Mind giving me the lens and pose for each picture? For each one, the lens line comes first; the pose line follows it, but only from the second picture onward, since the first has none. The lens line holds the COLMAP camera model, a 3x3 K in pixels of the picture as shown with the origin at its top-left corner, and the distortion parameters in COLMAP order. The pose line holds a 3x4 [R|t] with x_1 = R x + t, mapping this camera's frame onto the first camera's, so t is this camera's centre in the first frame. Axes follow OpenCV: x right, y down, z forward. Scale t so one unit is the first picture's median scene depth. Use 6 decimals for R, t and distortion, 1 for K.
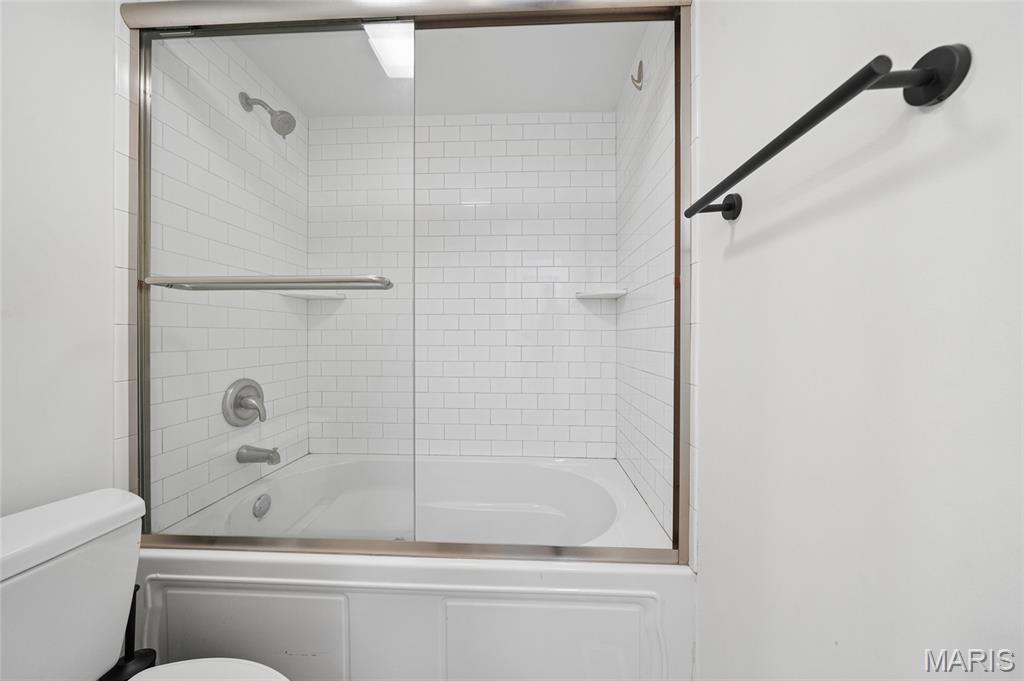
lens RADIAL K [[354.3, 0, 512.0], [0, 354.3, 340.5], [0, 0, 1]] dist [-0.002234, -0.000117]
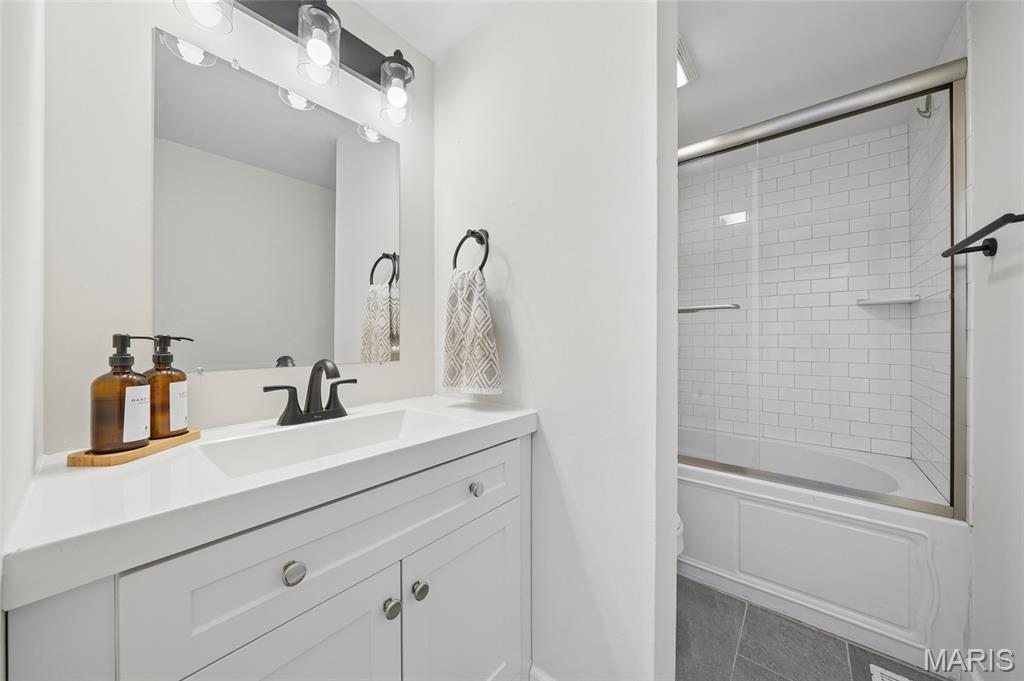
lens RADIAL K [[354.3, 0, 512.0], [0, 354.3, 340.5], [0, 0, 1]] dist [-0.002234, -0.000117]
pose [[0.804366, -0.004635, -0.594116, -0.052719], [-0.001251, 0.999954, -0.009495, 0.002921], [0.594133, 0.008381, 0.804323, -0.963349]]
